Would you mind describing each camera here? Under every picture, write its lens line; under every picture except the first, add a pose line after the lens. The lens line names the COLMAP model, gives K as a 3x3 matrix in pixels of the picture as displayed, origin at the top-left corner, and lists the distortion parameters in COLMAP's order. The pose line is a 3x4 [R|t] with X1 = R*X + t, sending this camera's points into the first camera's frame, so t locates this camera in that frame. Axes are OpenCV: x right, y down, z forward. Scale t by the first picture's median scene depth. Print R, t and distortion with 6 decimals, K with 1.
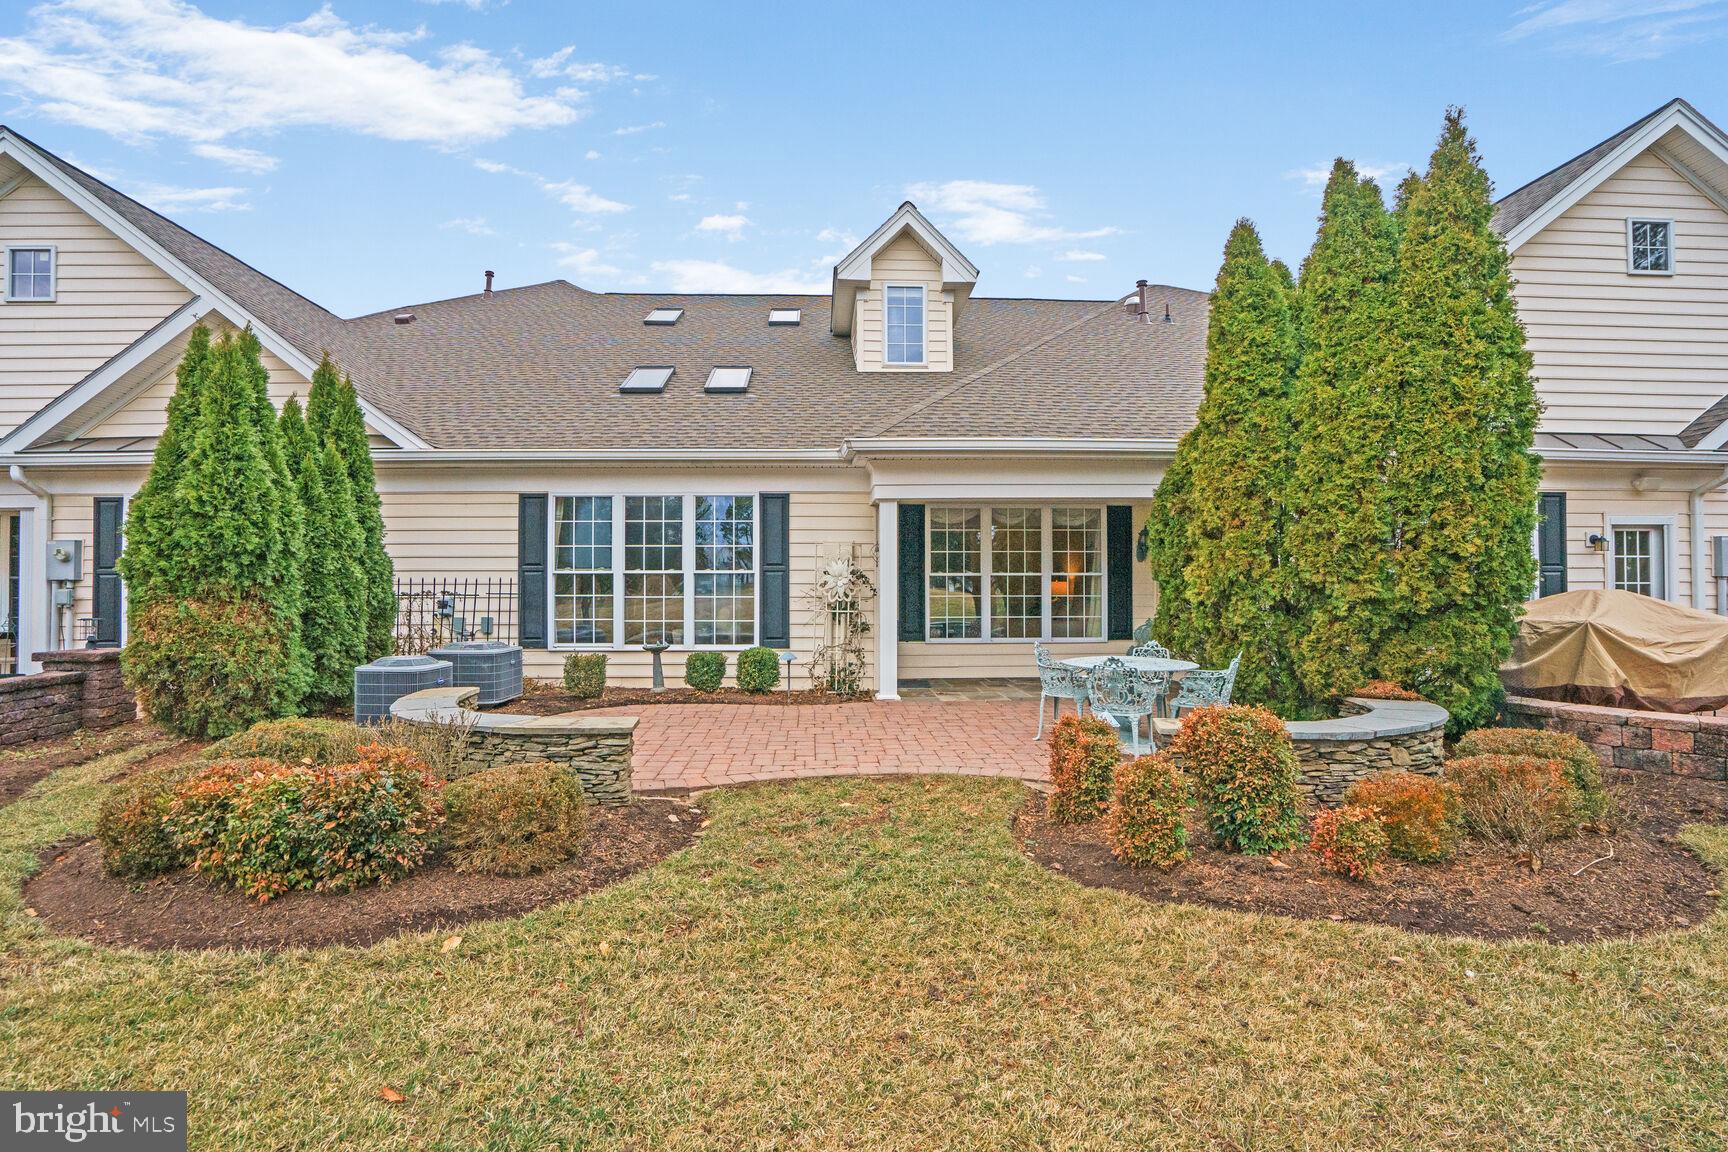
lens RADIAL K [[824.2, 0, 836.3], [0, 824.2, 566.2], [0, 0, 1]] dist [-0.033415, 0.000511]
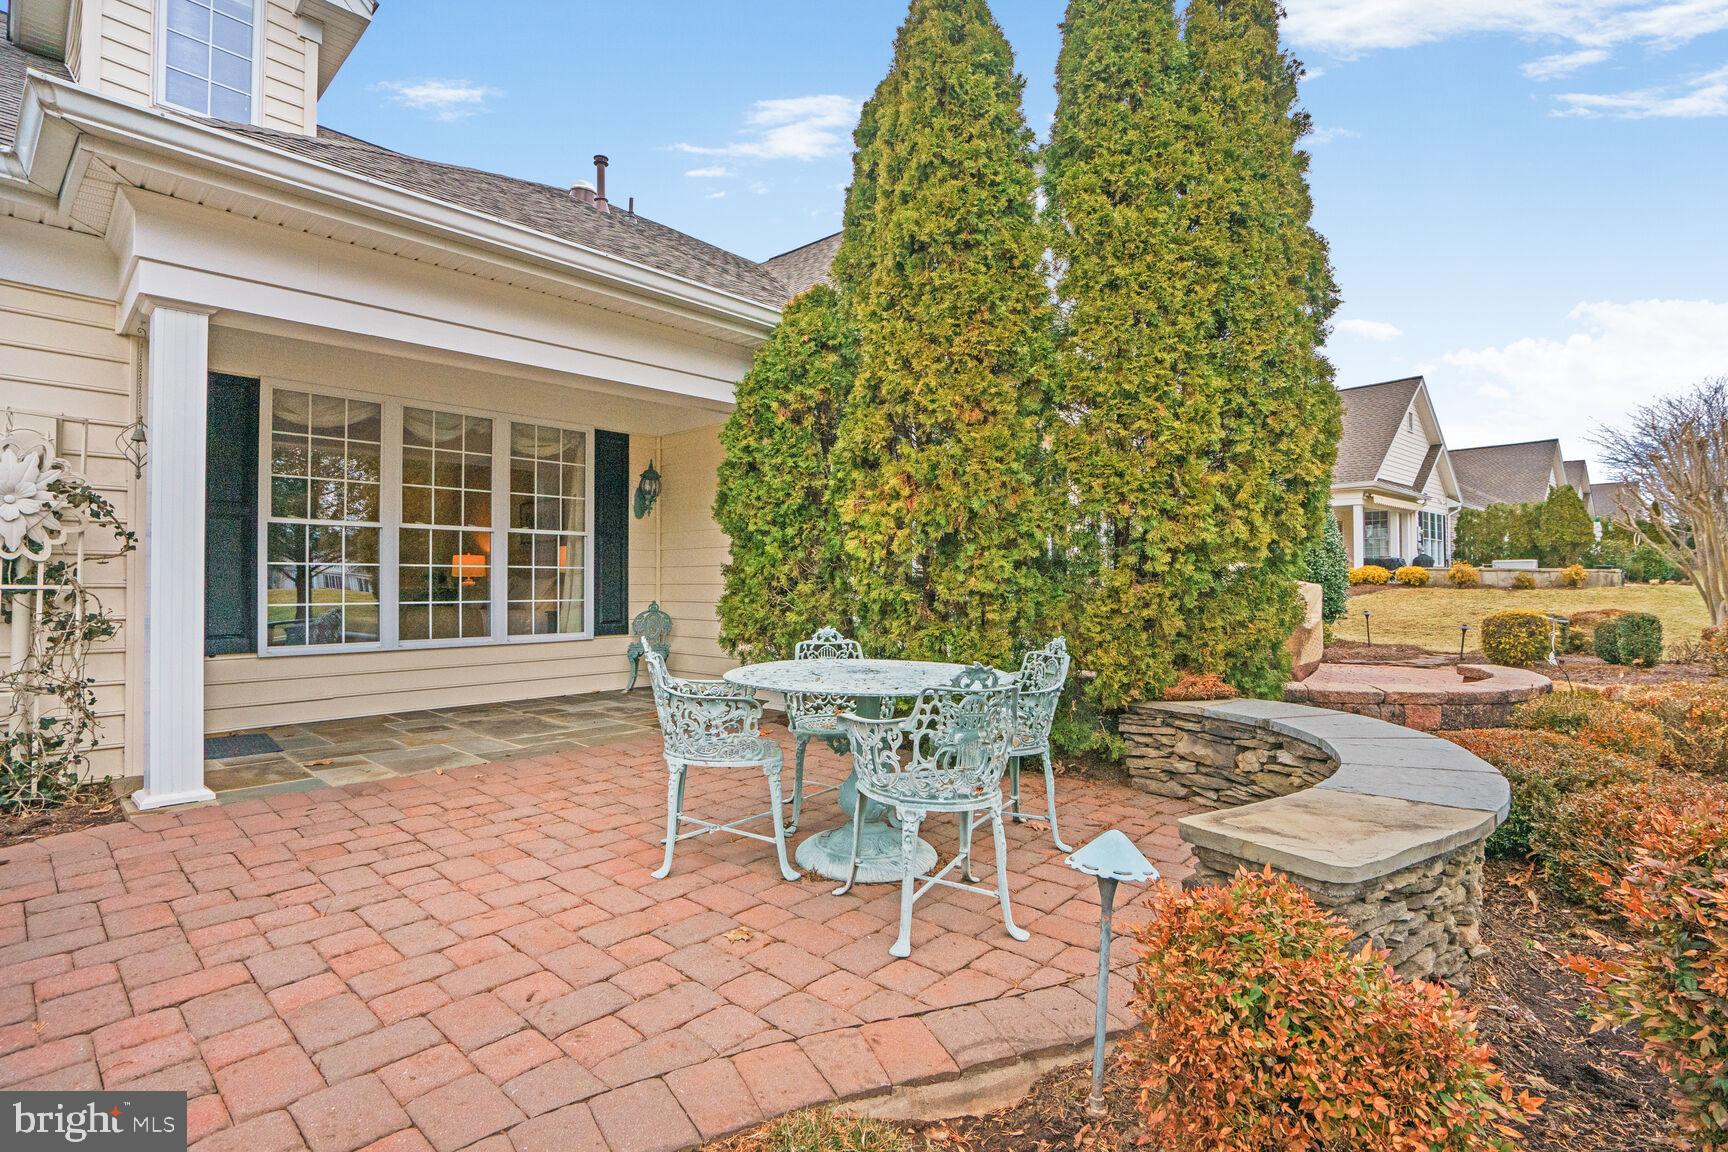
lens RADIAL K [[828.3, 0, 874.6], [0, 828.3, 578.1], [0, 0, 1]] dist [-0.034448, 0.000963]
pose [[0.689386, 0.005181, 0.724375, 0.011480], [-0.017490, 0.999802, 0.009494, 0.039753], [-0.724183, -0.019214, 0.689340, 0.452841]]
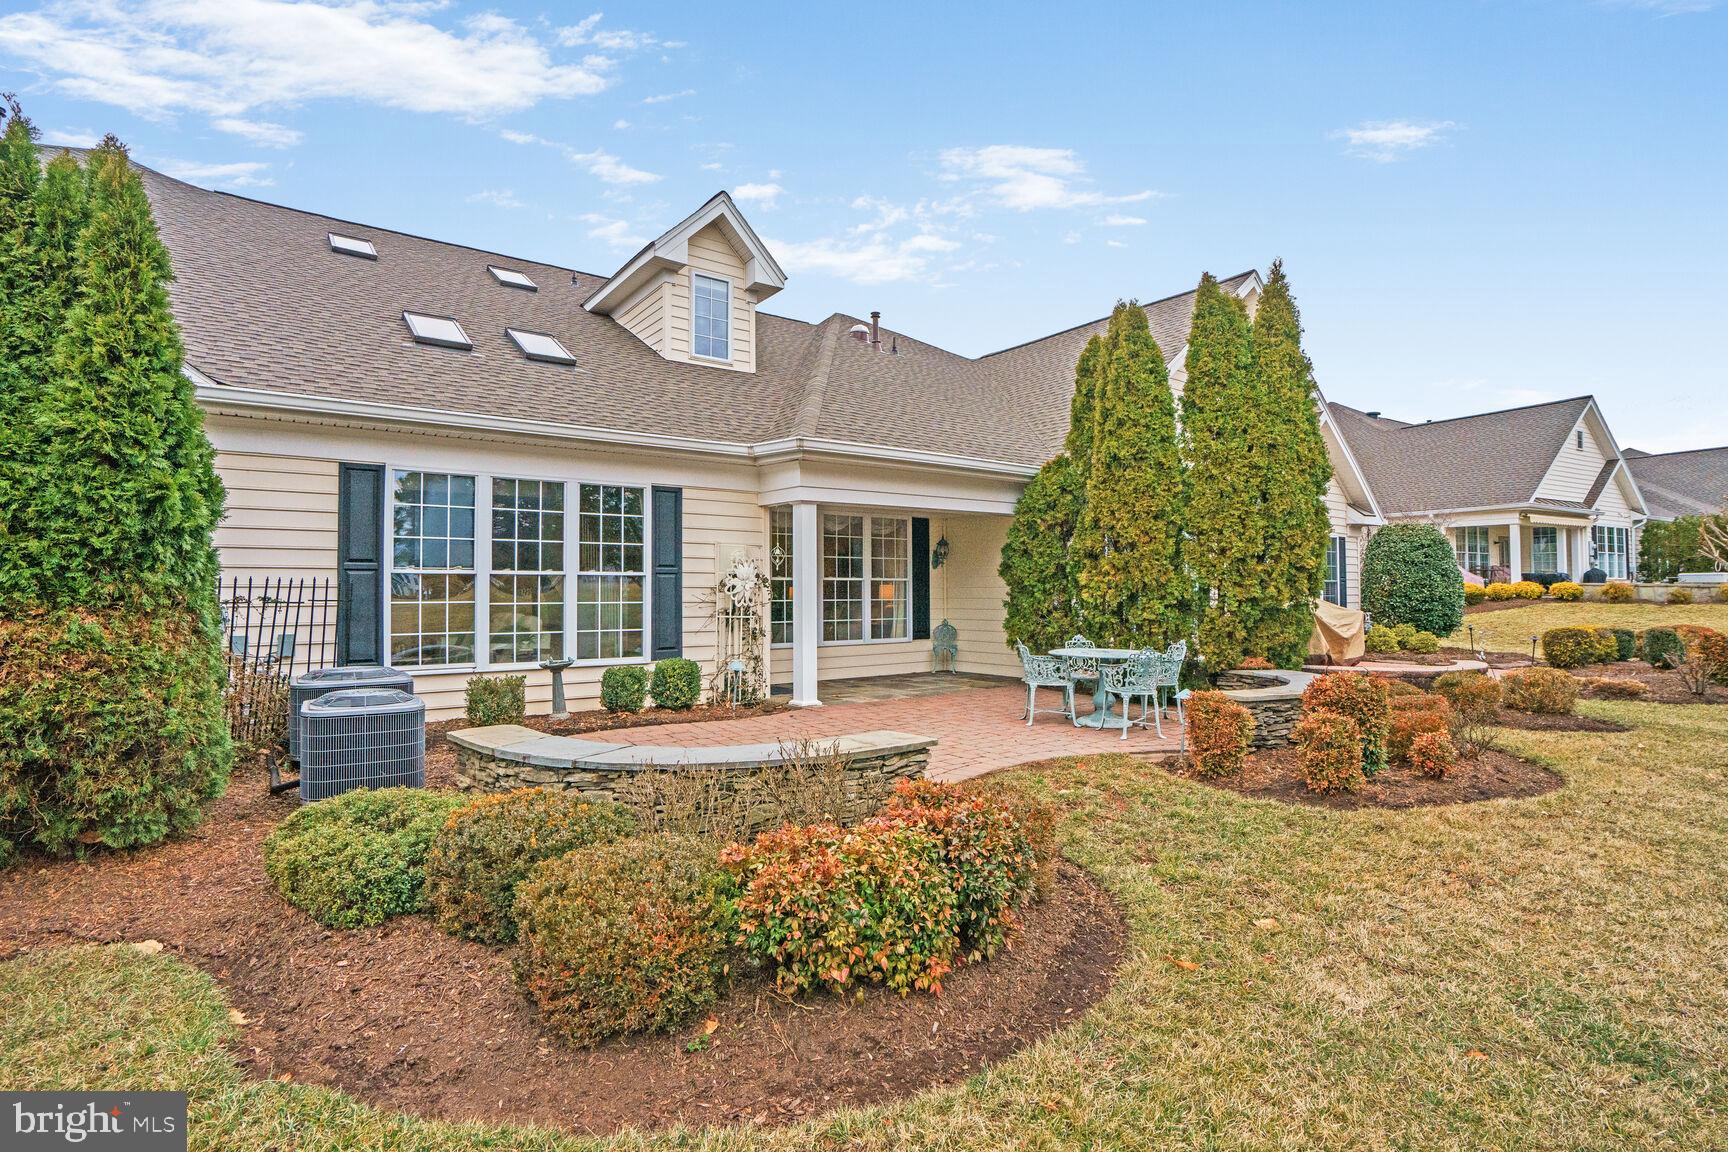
lens RADIAL K [[828.3, 0, 874.6], [0, 828.3, 578.1], [0, 0, 1]] dist [-0.034448, 0.000963]
pose [[0.815913, 0.008457, 0.578113, -0.416506], [-0.011663, 0.999930, 0.001833, 0.006865], [-0.578057, -0.008238, 0.815955, 0.138909]]
